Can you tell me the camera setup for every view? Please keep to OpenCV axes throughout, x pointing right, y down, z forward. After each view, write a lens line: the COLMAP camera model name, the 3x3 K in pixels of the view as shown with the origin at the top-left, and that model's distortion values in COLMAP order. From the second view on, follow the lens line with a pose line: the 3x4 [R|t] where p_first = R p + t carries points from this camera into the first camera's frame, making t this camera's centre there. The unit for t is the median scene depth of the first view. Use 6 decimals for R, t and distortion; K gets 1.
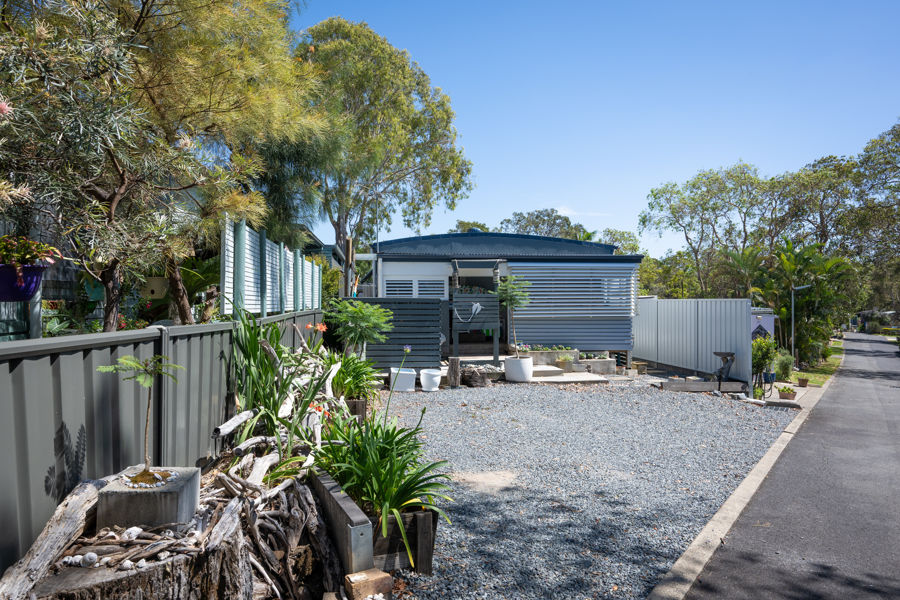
lens RADIAL K [[541.7, 0, 450.0], [0, 541.7, 300.0], [0, 0, 1]] dist [0.001415, 0.000344]
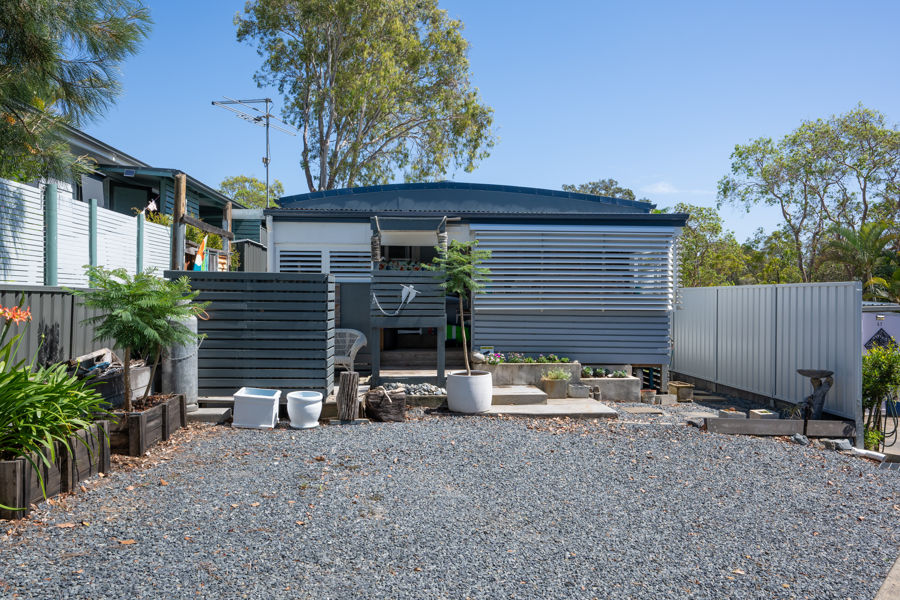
lens RADIAL K [[663.0, 0, 450.0], [0, 663.0, 300.0], [0, 0, 1]] dist [-0.001252, -0.000042]
pose [[0.997883, 0.009556, -0.064331, 0.137687], [-0.009276, 0.999946, 0.004650, 0.017388], [0.064371, -0.004043, 0.997918, 0.222934]]
